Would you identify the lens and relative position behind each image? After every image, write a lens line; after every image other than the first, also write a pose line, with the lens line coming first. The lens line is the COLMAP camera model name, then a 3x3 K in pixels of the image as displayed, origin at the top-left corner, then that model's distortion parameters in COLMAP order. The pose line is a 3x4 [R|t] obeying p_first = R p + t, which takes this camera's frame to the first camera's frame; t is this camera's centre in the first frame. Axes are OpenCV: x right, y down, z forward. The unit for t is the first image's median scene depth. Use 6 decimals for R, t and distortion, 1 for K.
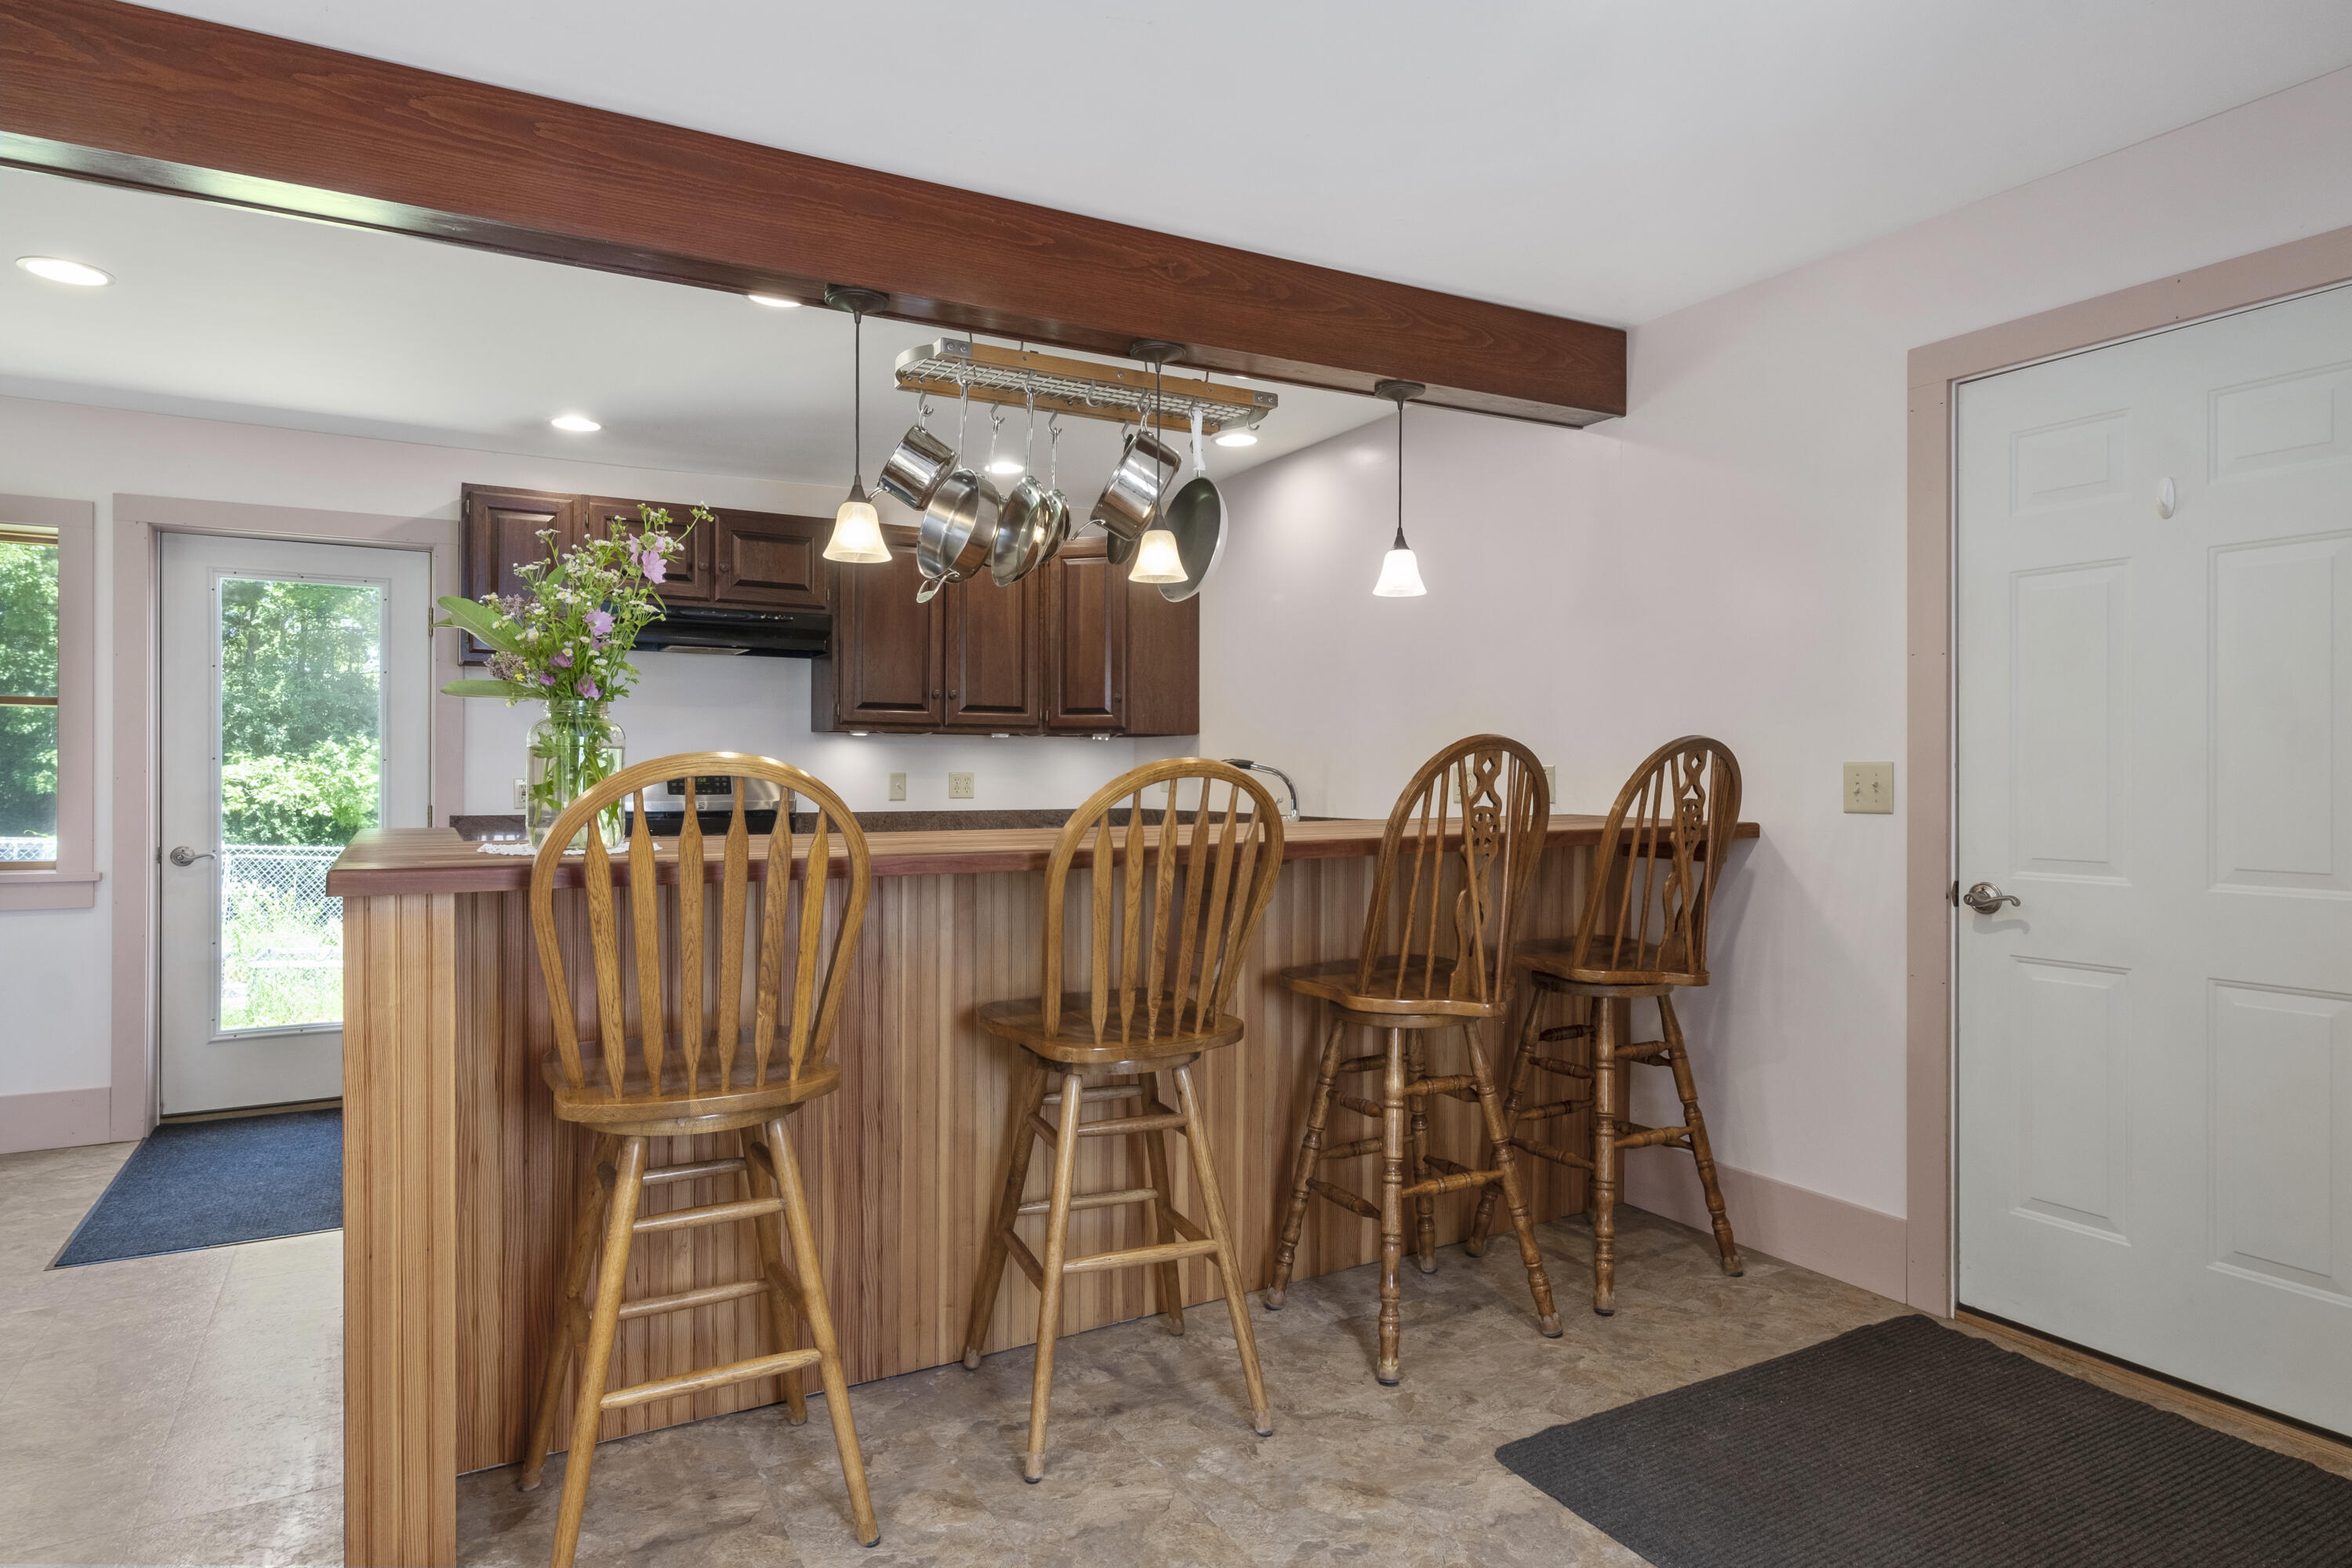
lens RADIAL K [[1320.0, 0, 1174.8], [0, 1320.0, 773.9], [0, 0, 1]] dist [0.002285, -0.000941]
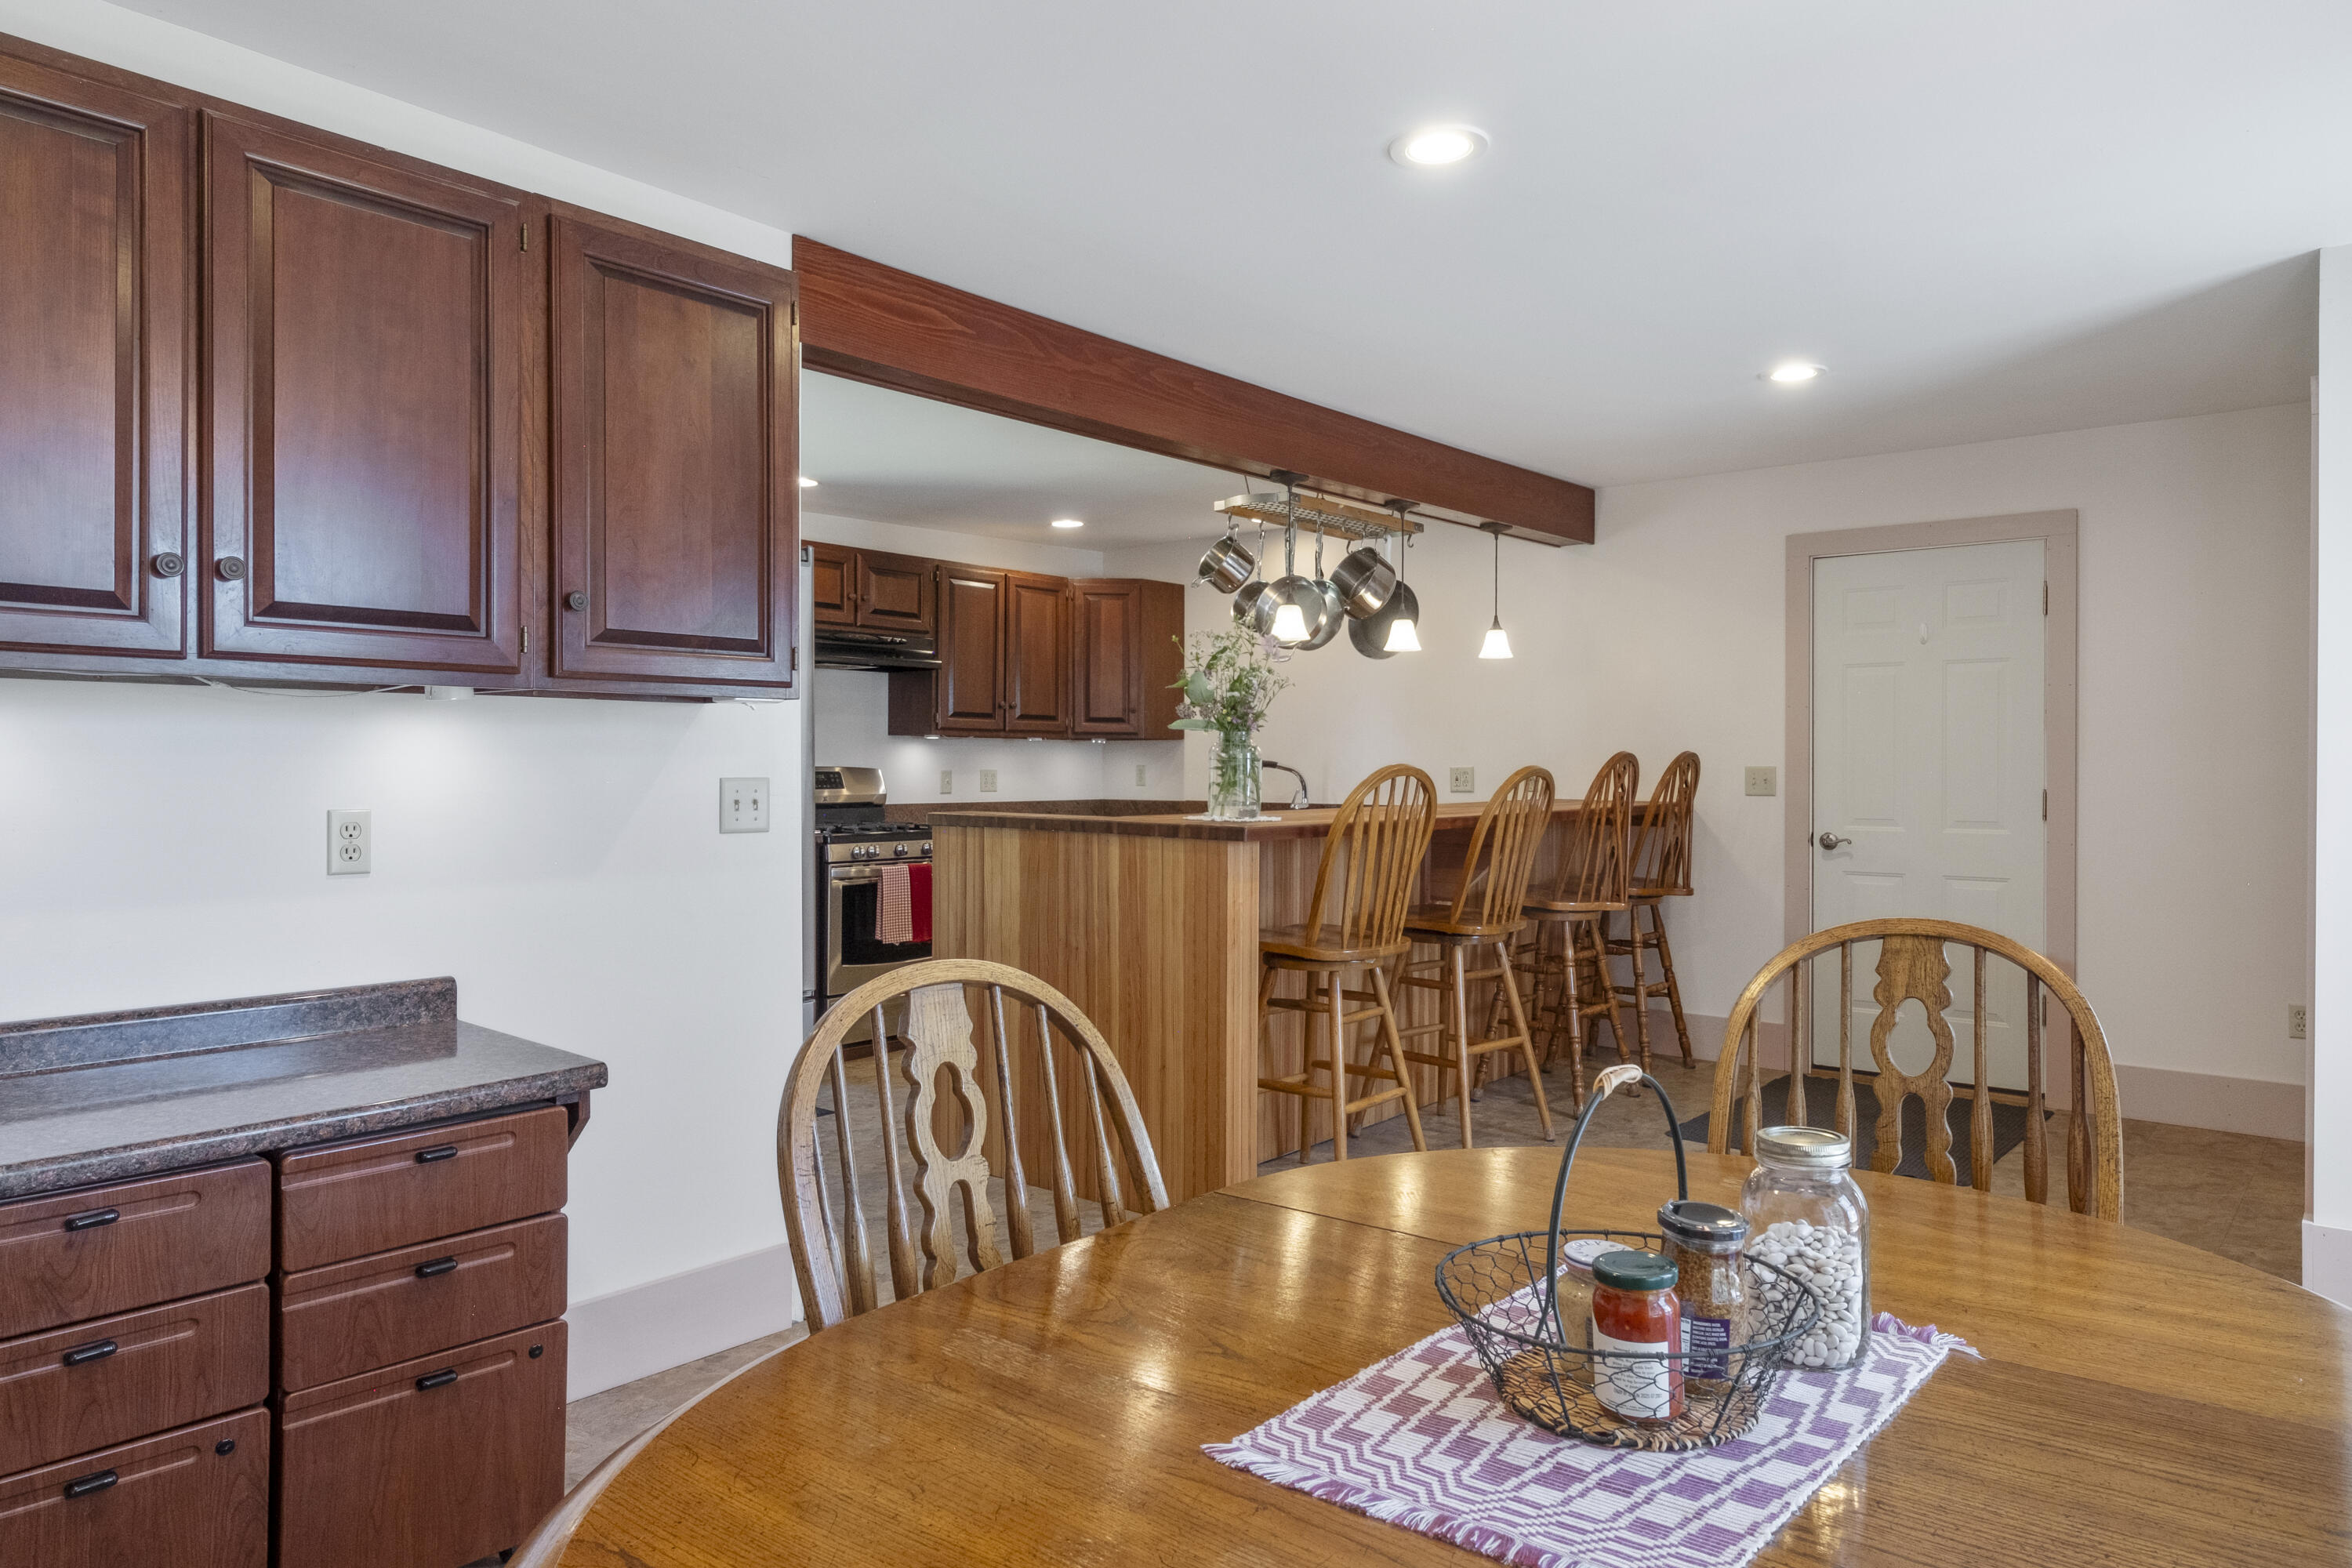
lens RADIAL K [[1471.6, 0, 1168.5], [0, 1471.6, 766.3], [0, 0, 1]] dist [-0.003039, -0.000683]
pose [[0.938788, 0.001502, 0.344492, -0.878364], [-0.001379, 0.999999, -0.000602, -0.006641], [-0.344493, 0.000090, 0.938789, -0.554528]]
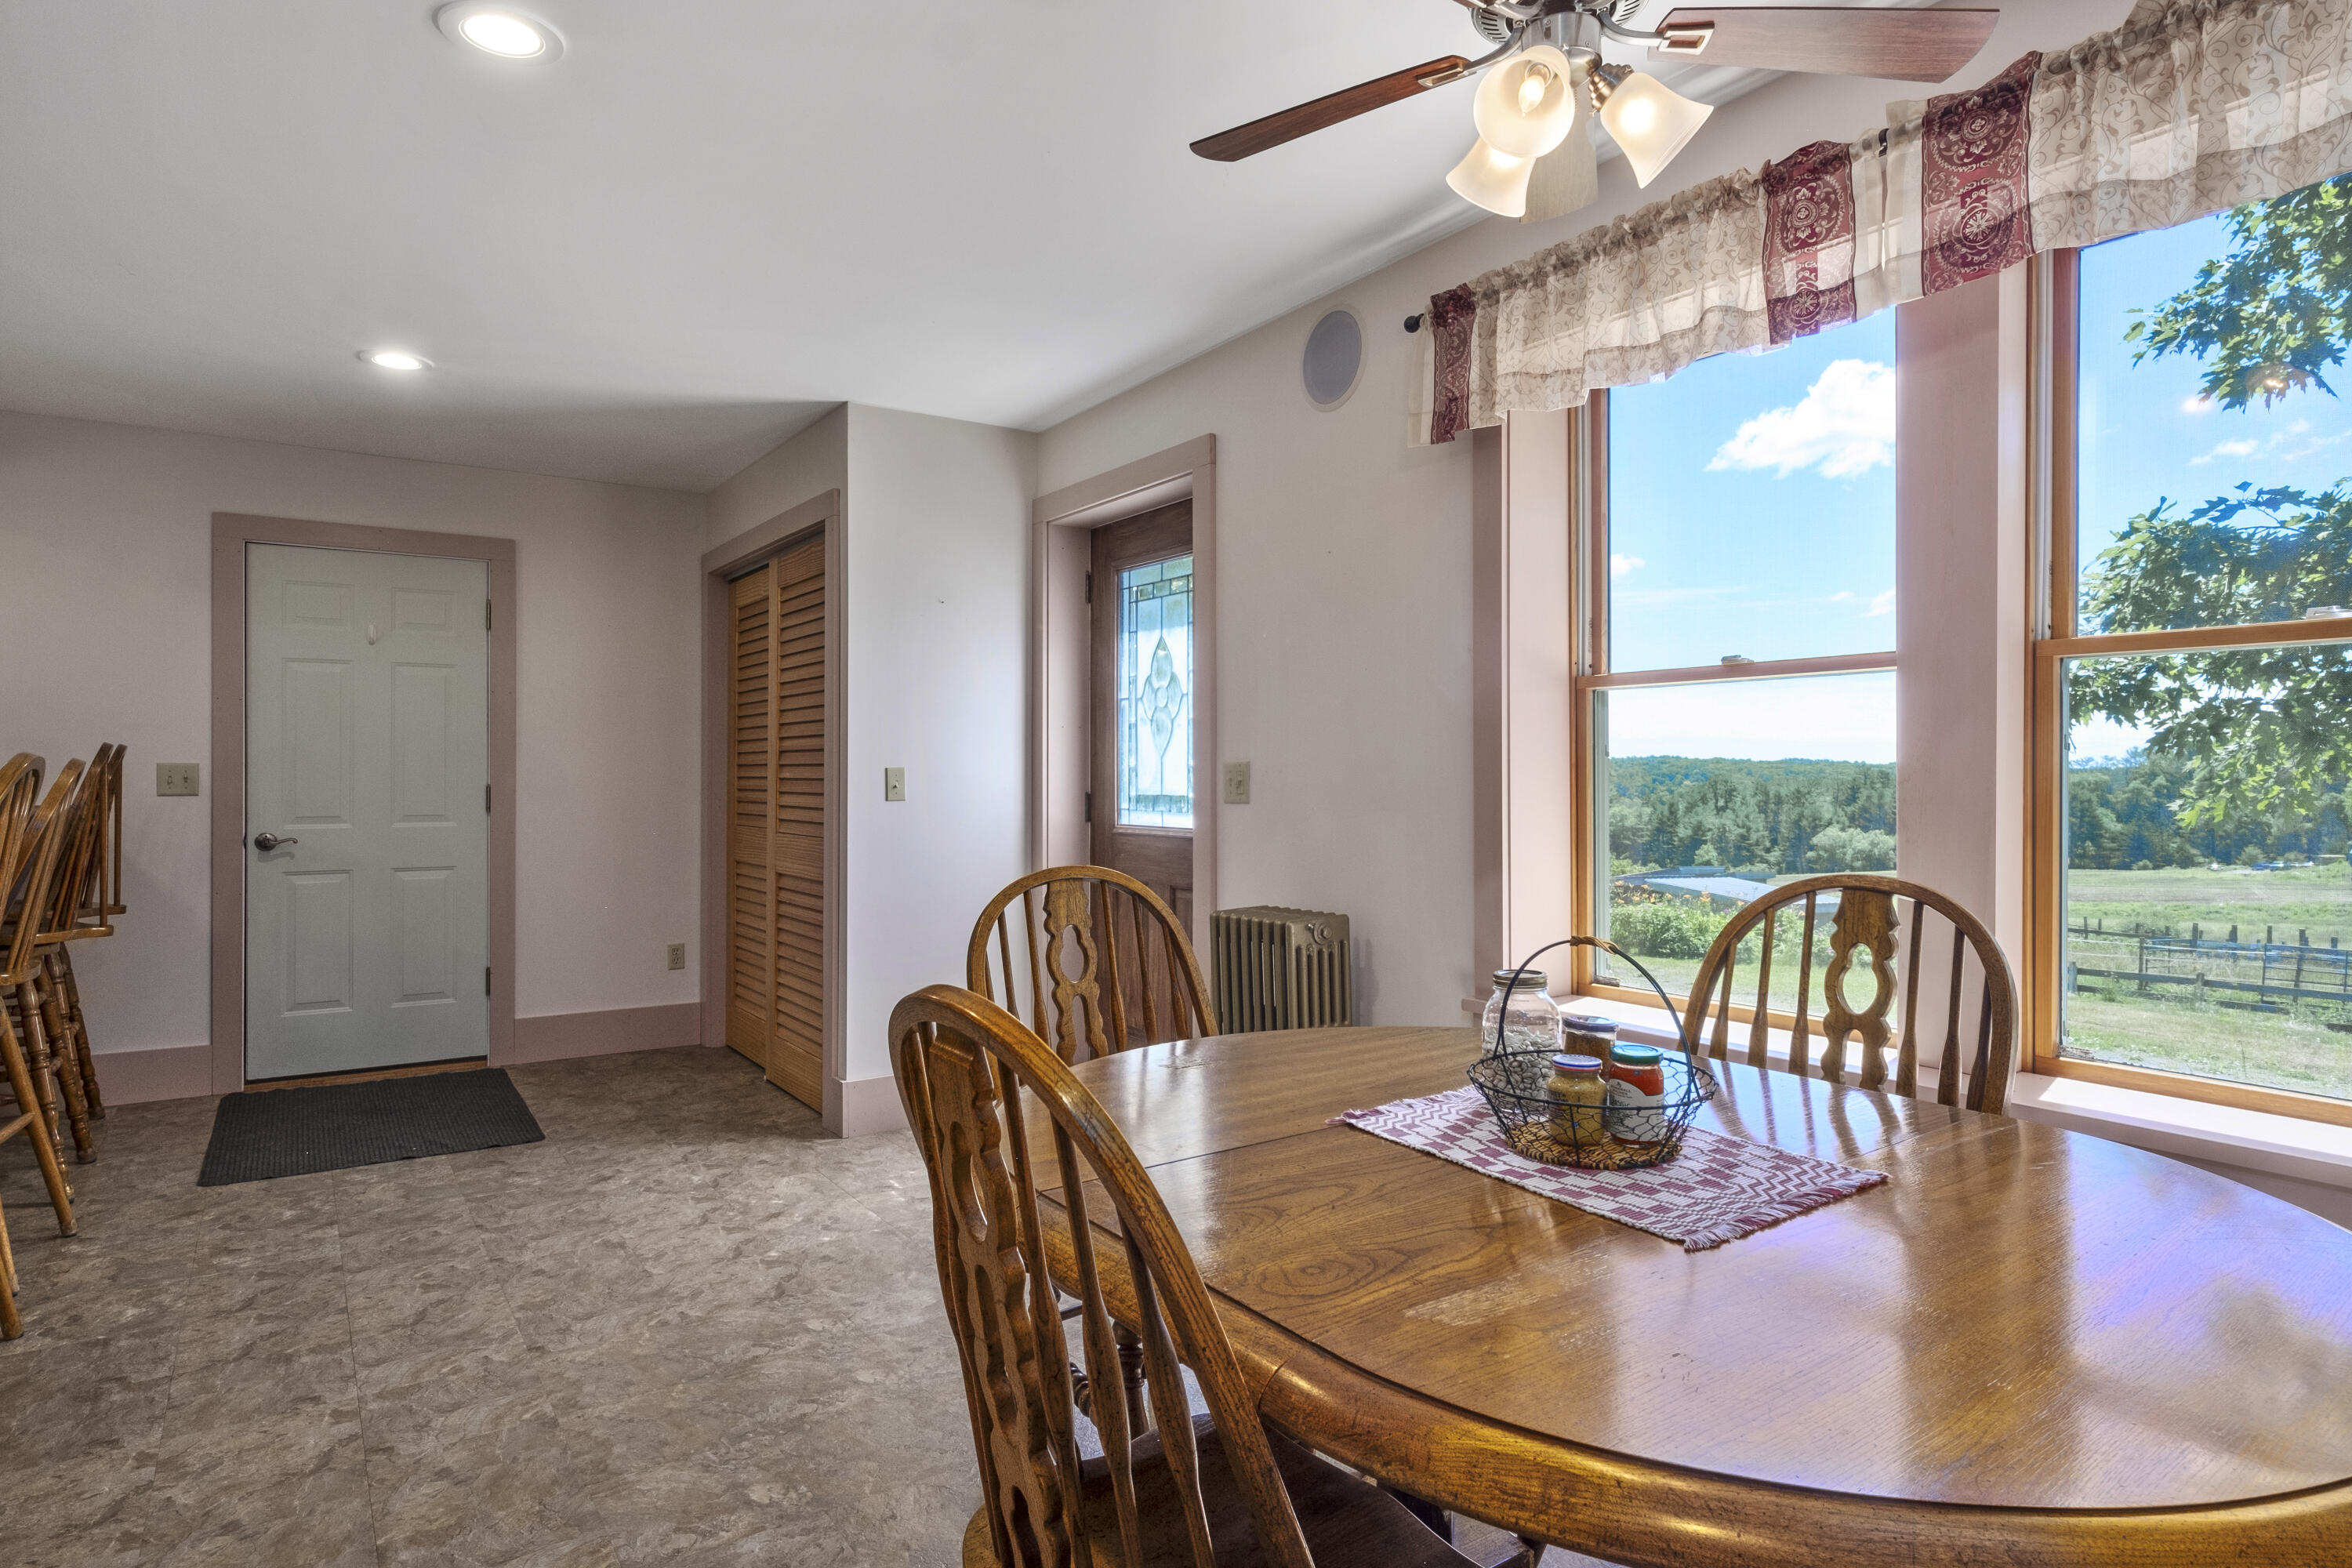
lens RADIAL K [[1334.2, 0, 1169.4], [0, 1334.2, 780.0], [0, 0, 1]] dist [0.004996, 0.000481]
pose [[-0.076814, -0.006145, 0.997026, -1.150049], [0.001547, 0.999979, 0.006282, 0.002607], [-0.997044, 0.002025, -0.076803, -0.052228]]
